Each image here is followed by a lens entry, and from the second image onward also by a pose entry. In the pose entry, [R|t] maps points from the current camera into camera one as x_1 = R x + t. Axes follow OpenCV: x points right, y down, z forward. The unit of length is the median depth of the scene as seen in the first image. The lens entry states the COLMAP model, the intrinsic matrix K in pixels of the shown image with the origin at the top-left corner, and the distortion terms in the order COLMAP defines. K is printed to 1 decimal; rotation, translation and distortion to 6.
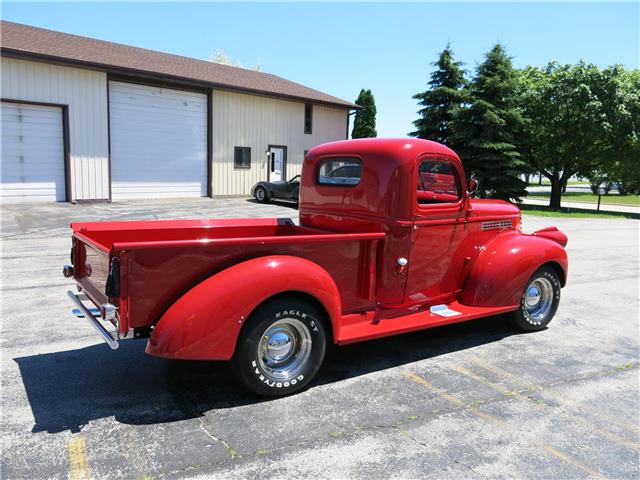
lens RADIAL K [[536.3, 0, 323.5], [0, 536.3, 243.0], [0, 0, 1]] dist [-0.022938, 0.014031]
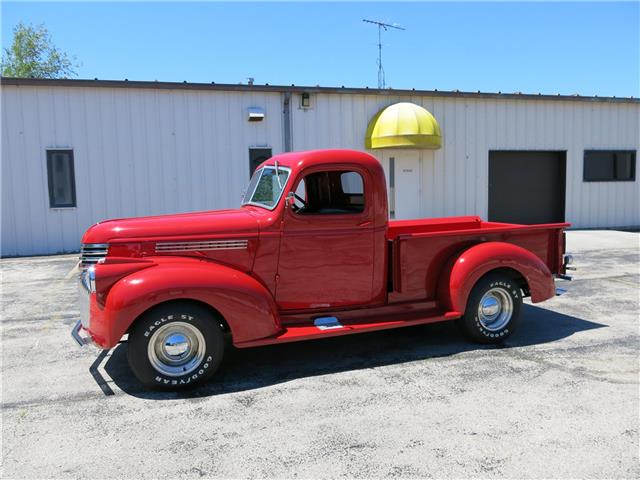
lens RADIAL K [[536.3, 0, 322.3], [0, 536.3, 244.0], [0, 0, 1]] dist [-0.022938, 0.014031]
pose [[-0.981224, -0.026253, 0.191079, -0.113630], [0.020846, 0.970454, 0.240385, -0.257703], [-0.191744, 0.239855, -0.951685, 1.955261]]
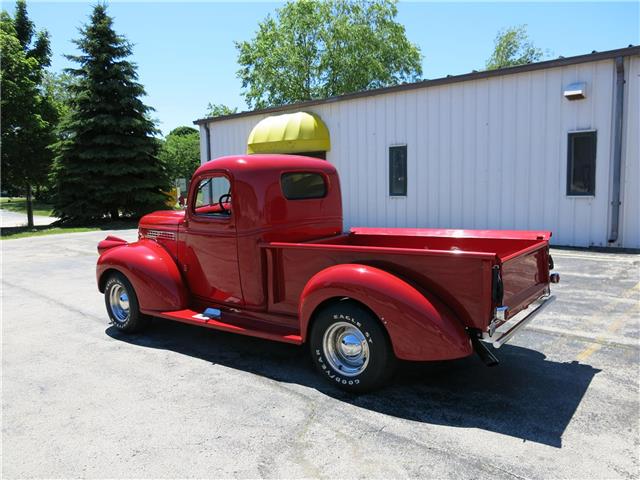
lens RADIAL K [[536.3, 0, 320.0], [0, 536.3, 243.5], [0, 0, 1]] dist [-0.022938, 0.014031]
pose [[-0.343772, -0.122392, 0.931043, -0.933241], [0.141713, 0.973354, 0.180279, -0.193612], [-0.928298, 0.193915, -0.317268, 1.241030]]
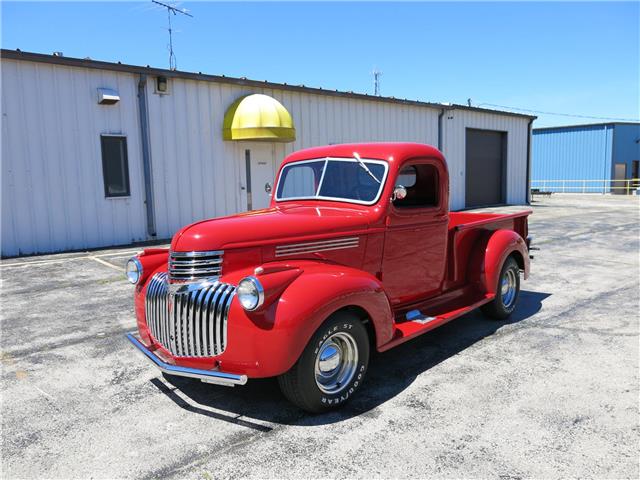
lens RADIAL K [[536.3, 0, 321.6], [0, 536.3, 244.1], [0, 0, 1]] dist [-0.022938, 0.014031]
pose [[-0.960234, 0.028585, -0.277729, 0.438933], [-0.043127, 0.967619, 0.248702, -0.247864], [0.275845, 0.250790, -0.927908, 1.892101]]
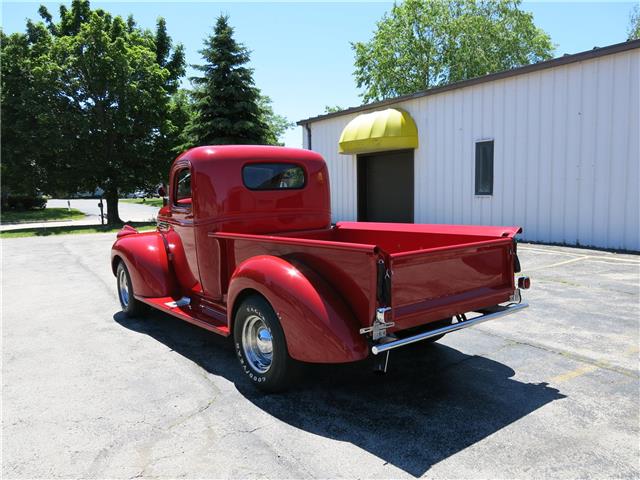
lens RADIAL K [[536.3, 0, 320.2], [0, 536.3, 240.9], [0, 0, 1]] dist [-0.022938, 0.014031]
pose [[-0.078666, -0.120305, 0.989615, -0.963003], [0.153454, 0.979399, 0.131261, -0.122488], [-0.985020, 0.162186, -0.058585, 0.924131]]
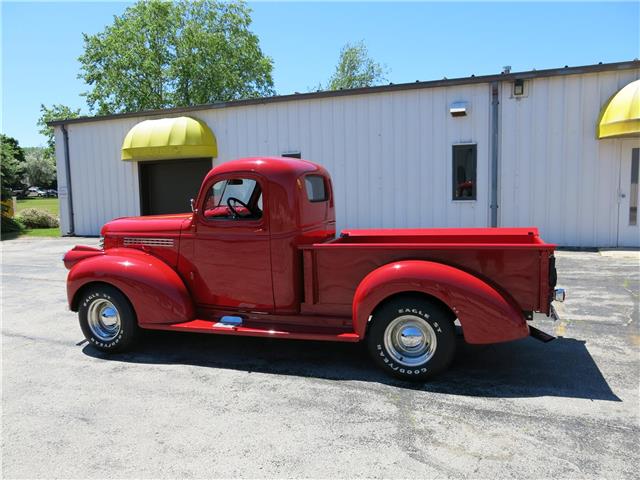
lens RADIAL K [[536.3, 0, 318.2], [0, 536.3, 244.5], [0, 0, 1]] dist [-0.022938, 0.014031]
pose [[-0.628621, -0.092823, 0.772152, -0.774582], [0.110818, 0.972029, 0.207070, -0.229422], [-0.769776, 0.215737, -0.600752, 1.560783]]
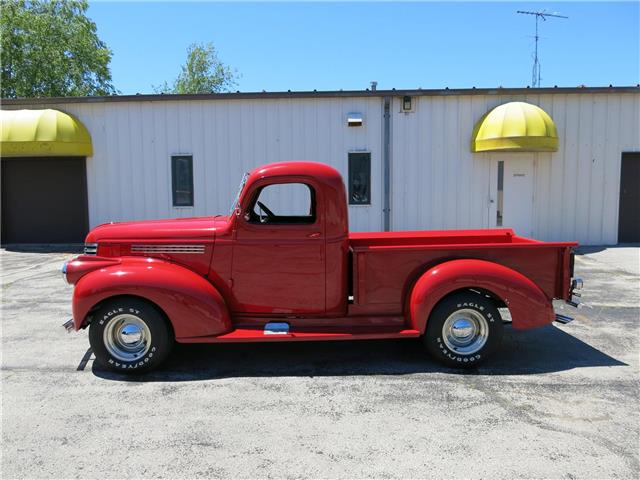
lens RADIAL K [[536.3, 0, 320.9], [0, 536.3, 244.2], [0, 0, 1]] dist [-0.022938, 0.014031]
pose [[-0.861490, -0.070584, 0.502845, -0.477403], [0.054346, 0.971786, 0.229517, -0.267435], [-0.504859, 0.225054, -0.833348, 1.841471]]
